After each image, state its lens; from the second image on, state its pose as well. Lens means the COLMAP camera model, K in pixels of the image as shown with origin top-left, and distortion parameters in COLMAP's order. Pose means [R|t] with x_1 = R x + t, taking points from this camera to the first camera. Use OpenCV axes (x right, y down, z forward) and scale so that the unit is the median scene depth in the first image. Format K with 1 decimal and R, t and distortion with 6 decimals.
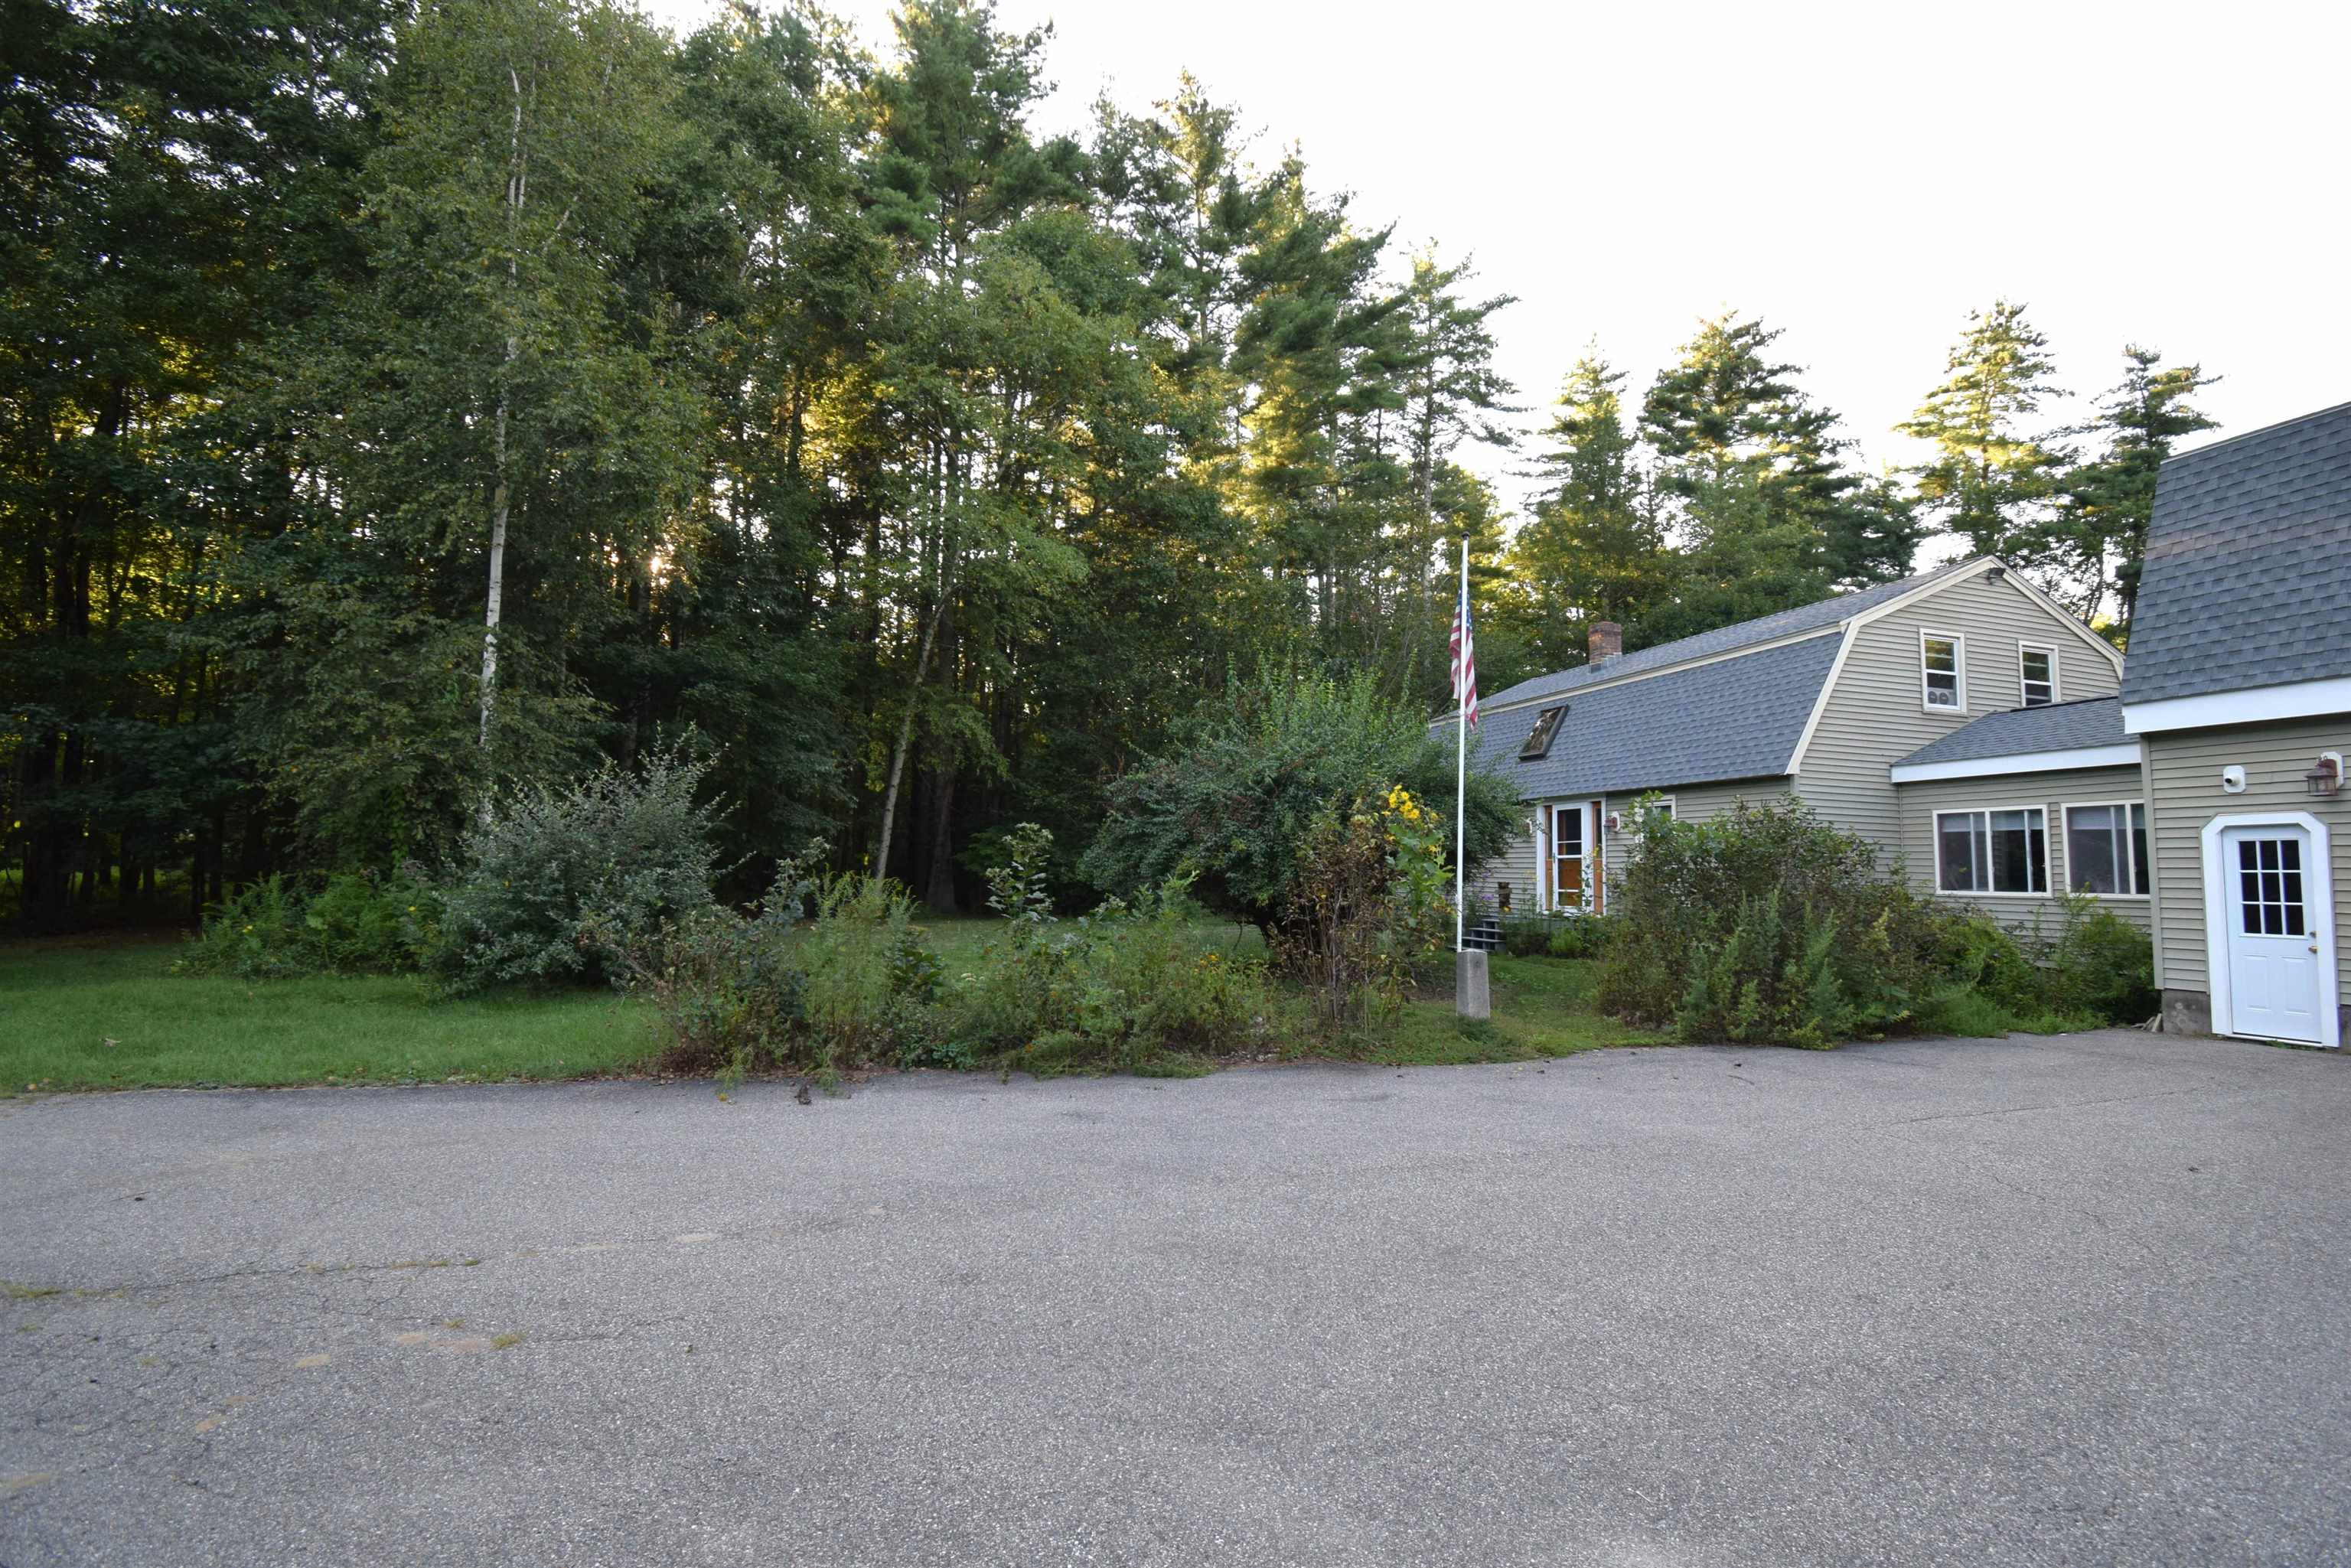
lens RADIAL K [[1067.6, 0, 1134.6], [0, 1067.6, 784.7], [0, 0, 1]] dist [-0.010270, -0.010360]
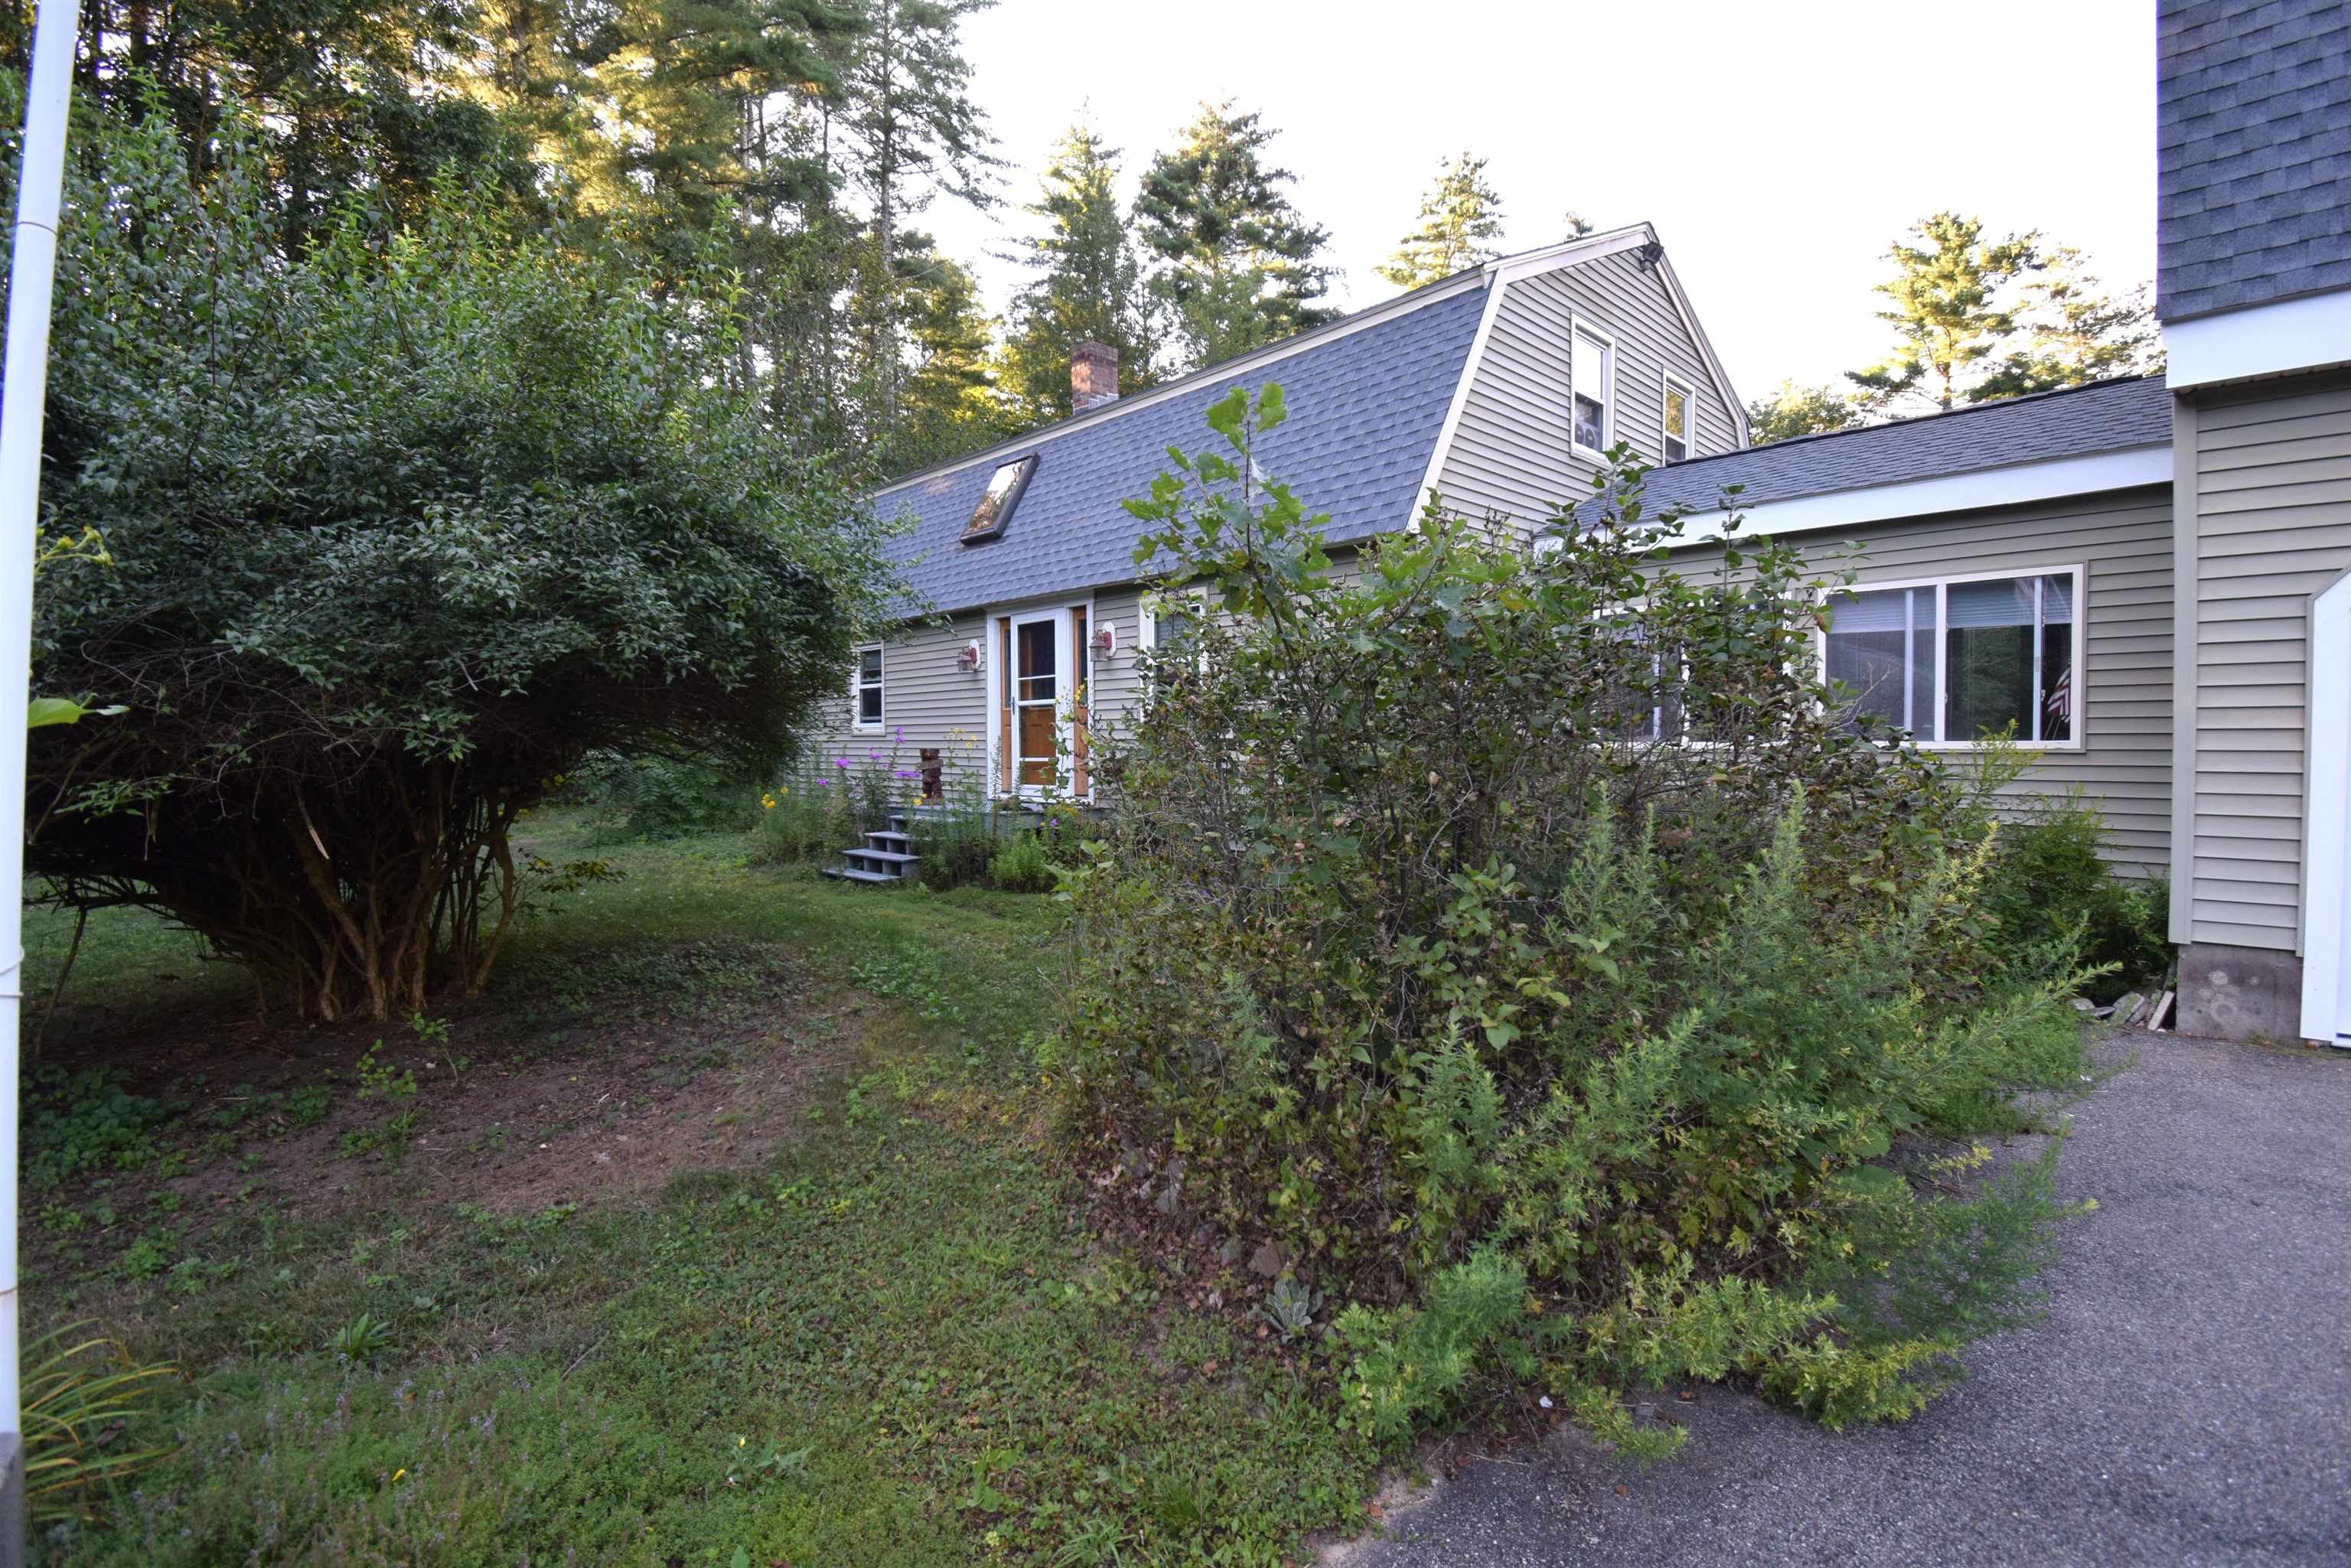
lens RADIAL K [[1067.6, 0, 1182.8], [0, 1067.6, 778.9], [0, 0, 1]] dist [-0.010270, -0.010360]
pose [[0.879713, -0.046503, 0.473226, 0.082930], [-0.011507, 0.992833, 0.118954, 0.016069], [-0.475366, -0.110091, 0.872873, 0.185043]]
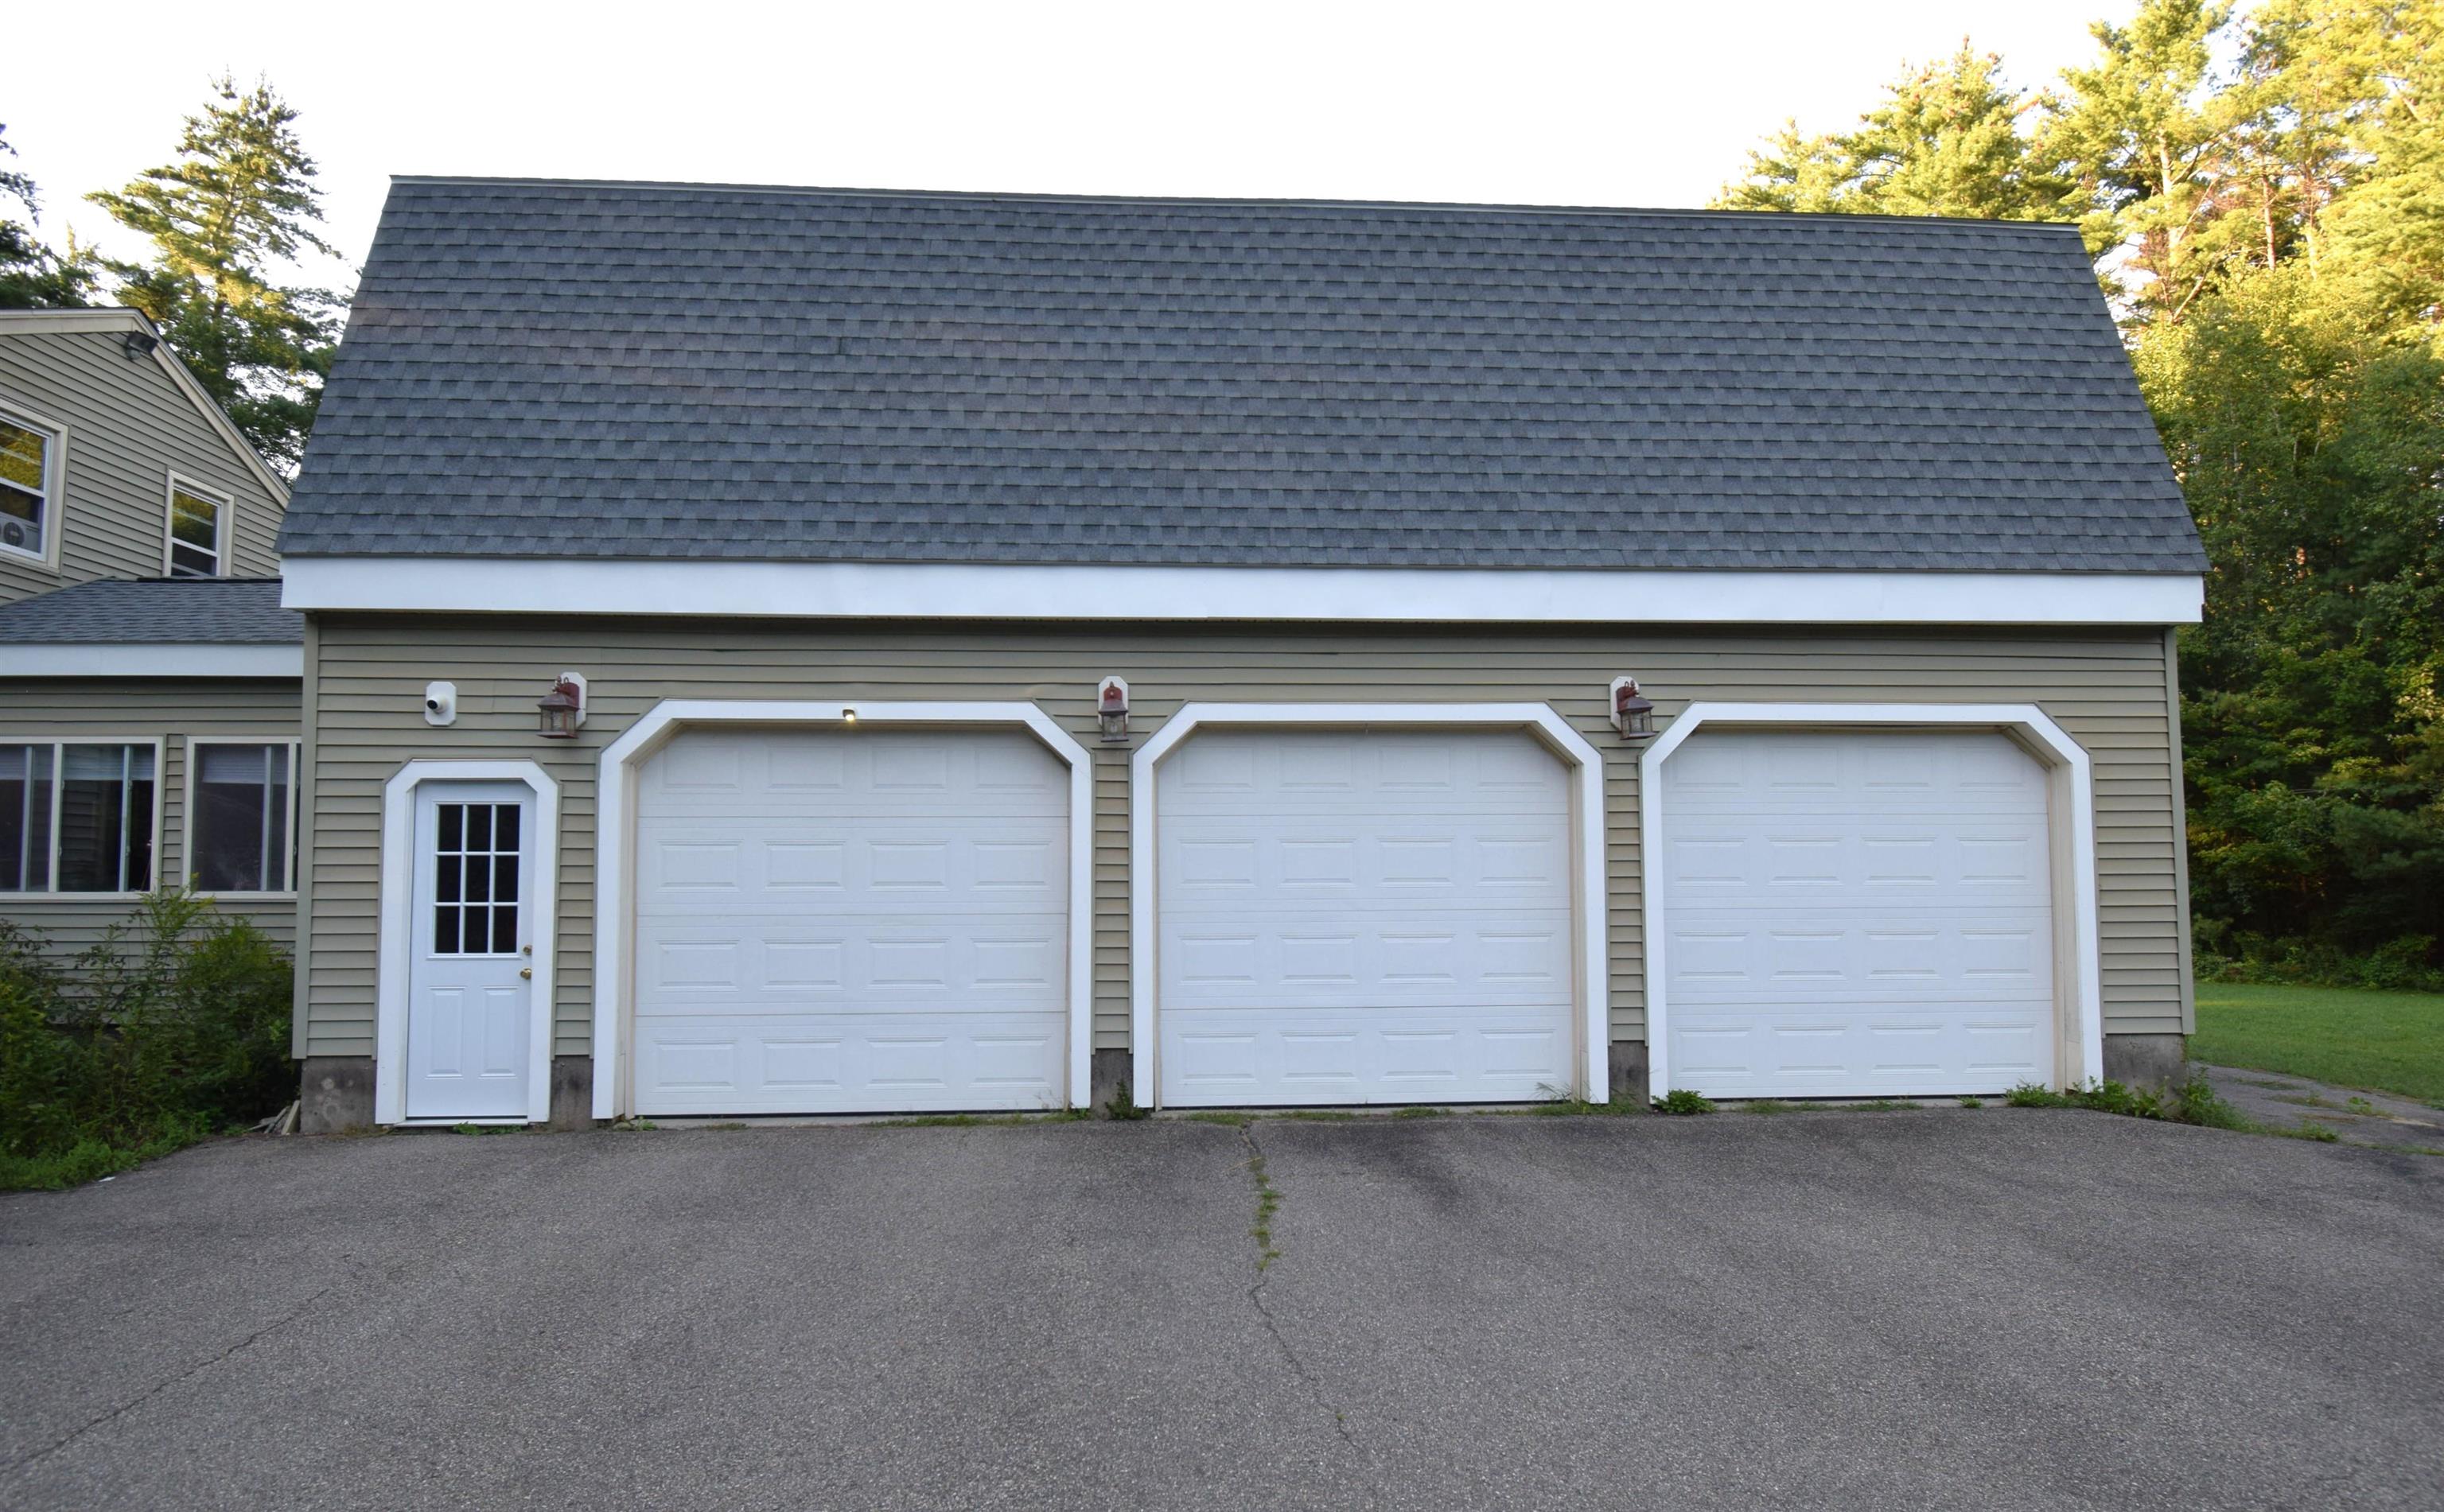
lens RADIAL K [[1313.6, 0, 1267.0], [0, 1313.6, 796.1], [0, 0, 1]] dist [0.002974, -0.016002]
pose [[0.206774, 0.036297, 0.977715, 0.087921], [-0.073967, 0.997032, -0.021371, 0.006438], [-0.975589, -0.067900, 0.208845, 0.078616]]
